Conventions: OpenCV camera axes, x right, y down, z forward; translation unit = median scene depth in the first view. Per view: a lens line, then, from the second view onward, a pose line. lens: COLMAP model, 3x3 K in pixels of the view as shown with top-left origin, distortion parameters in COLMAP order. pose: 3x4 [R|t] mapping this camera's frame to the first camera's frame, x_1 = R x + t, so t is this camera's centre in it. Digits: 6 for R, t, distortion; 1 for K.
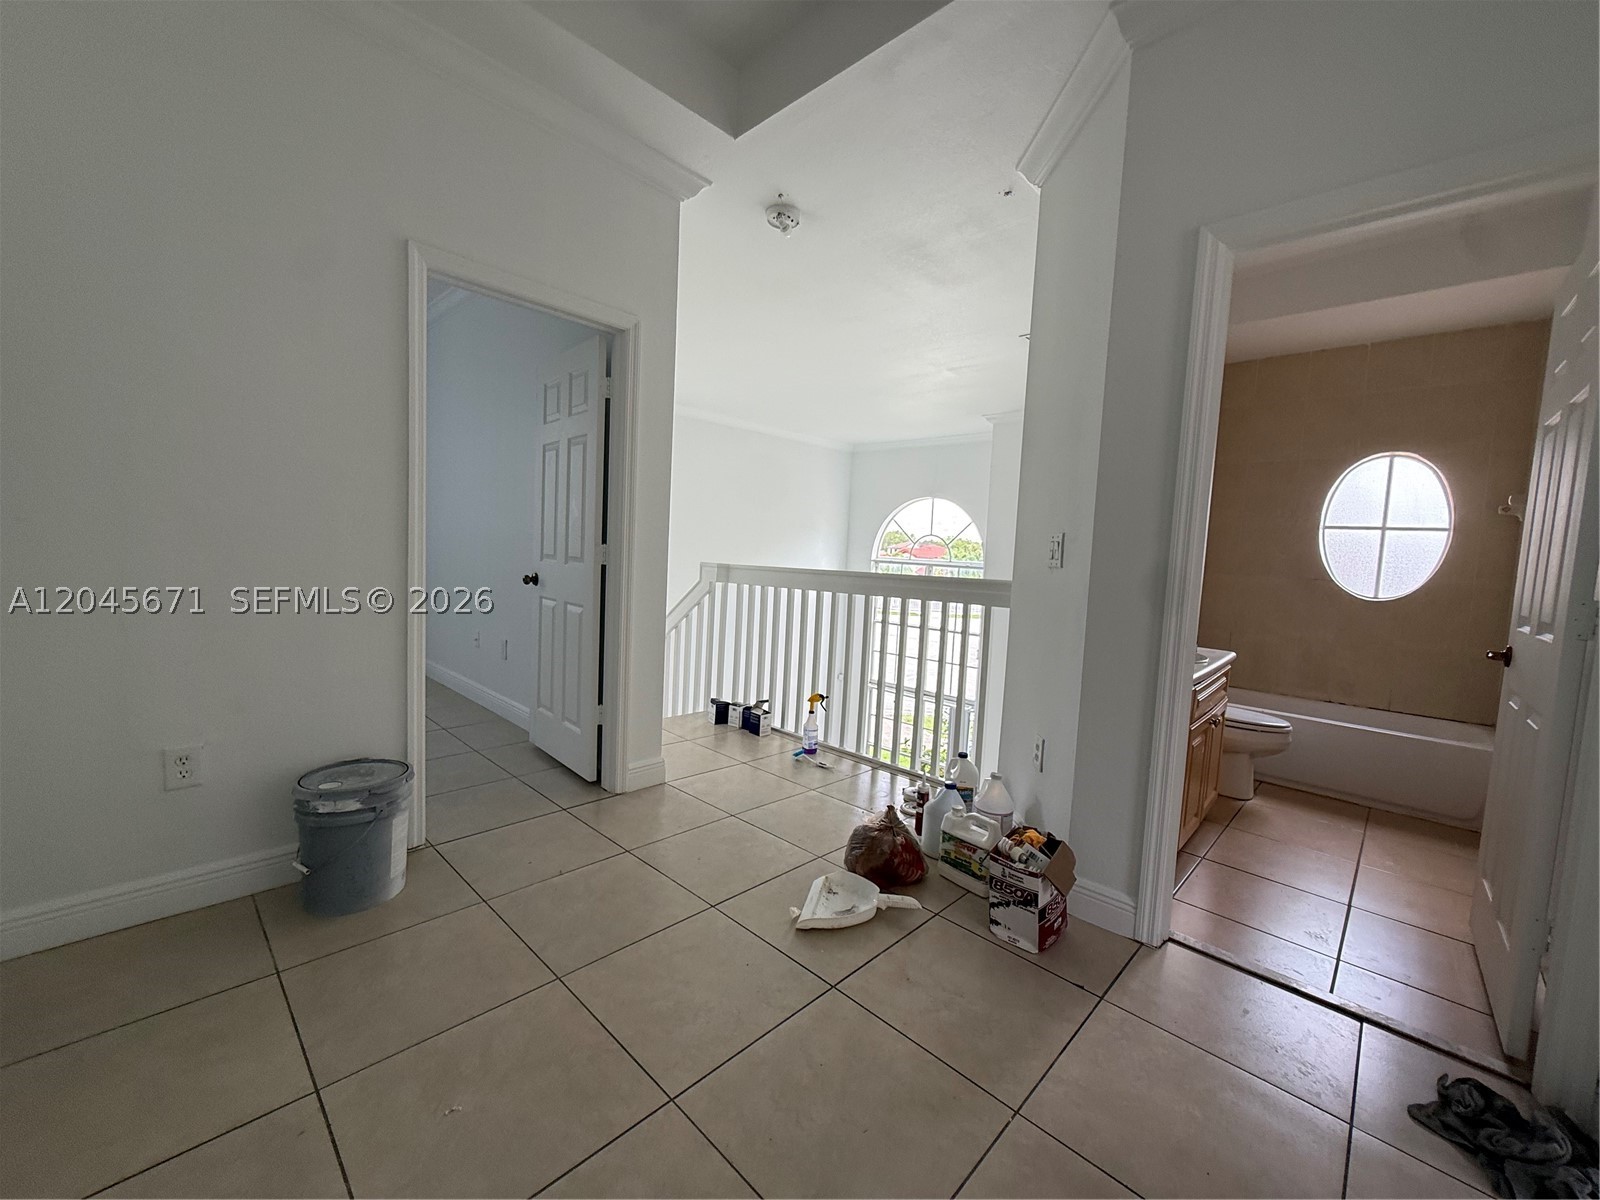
lens RADIAL K [[638.0, 0, 803.5], [0, 638.0, 598.5], [0, 0, 1]] dist [0.001207, -0.000050]
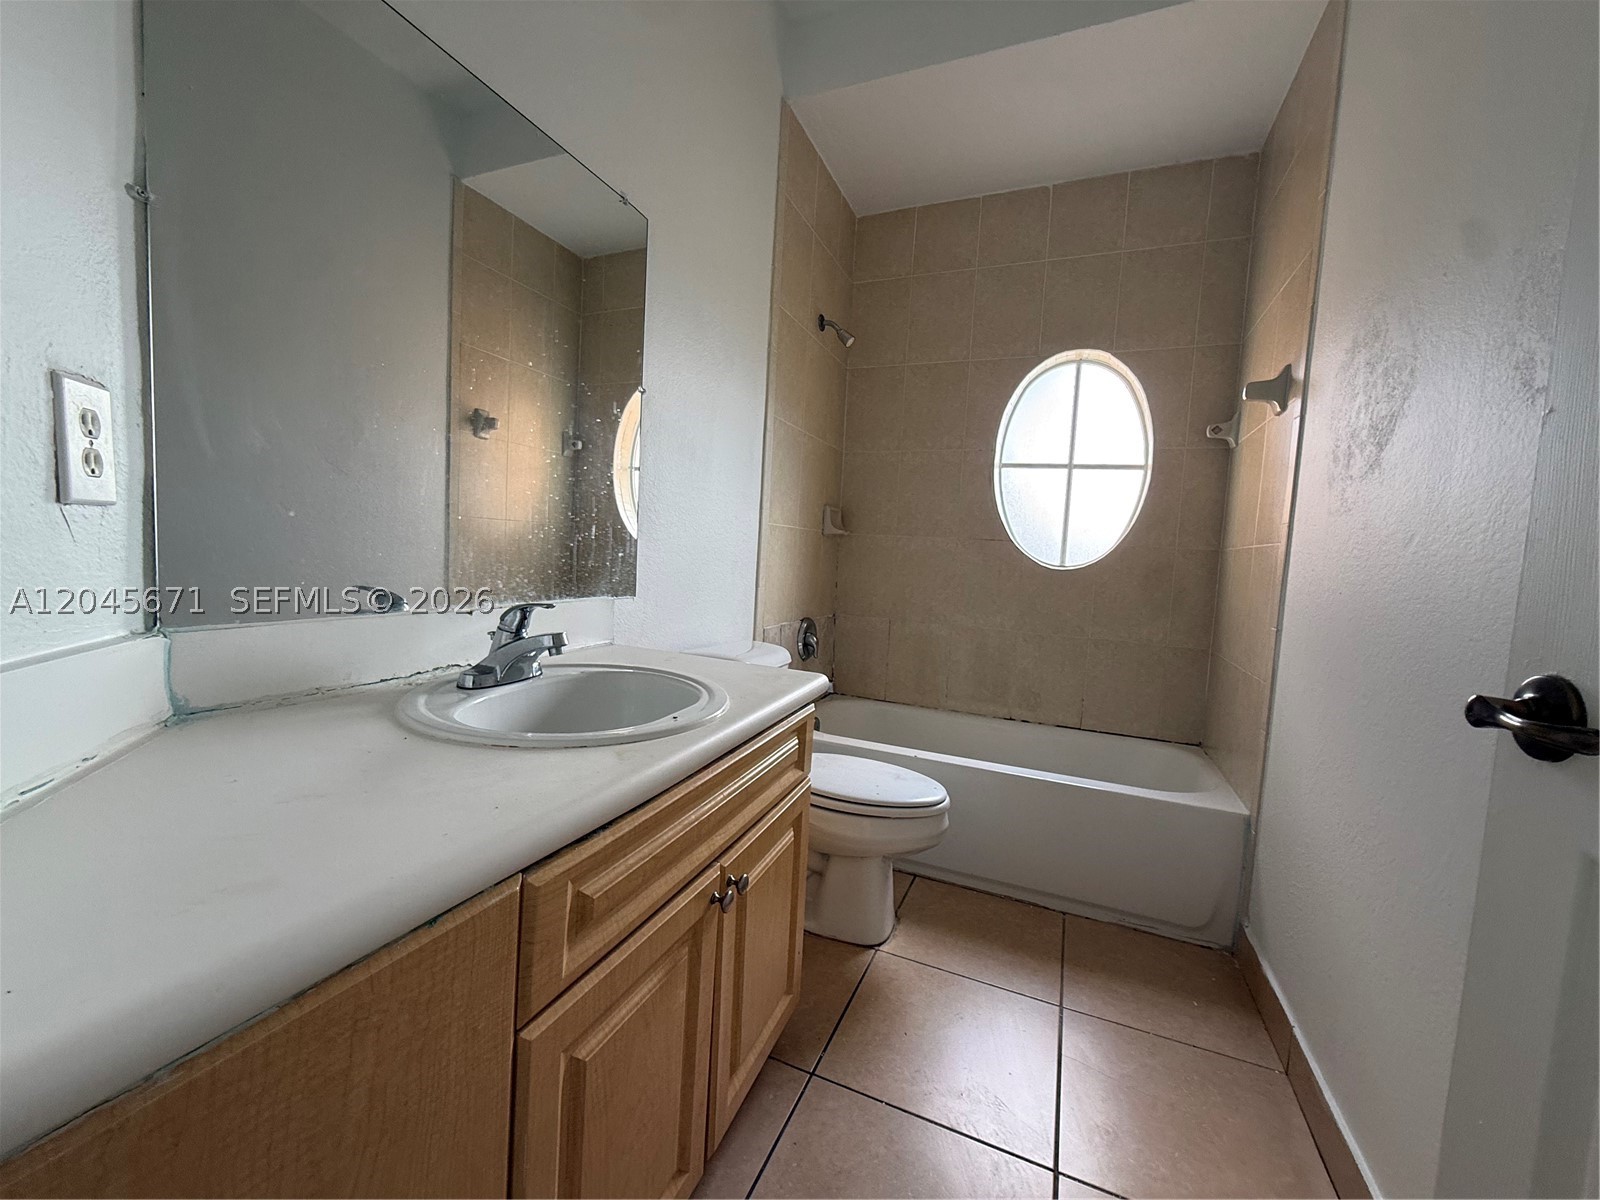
lens RADIAL K [[638.0, 0, 803.5], [0, 638.0, 598.5], [0, 0, 1]] dist [0.001207, -0.000050]
pose [[0.934498, -0.023213, 0.355211, 0.402425], [0.018699, 0.999695, 0.016136, 0.018337], [-0.355477, -0.008437, 0.934647, 0.470734]]
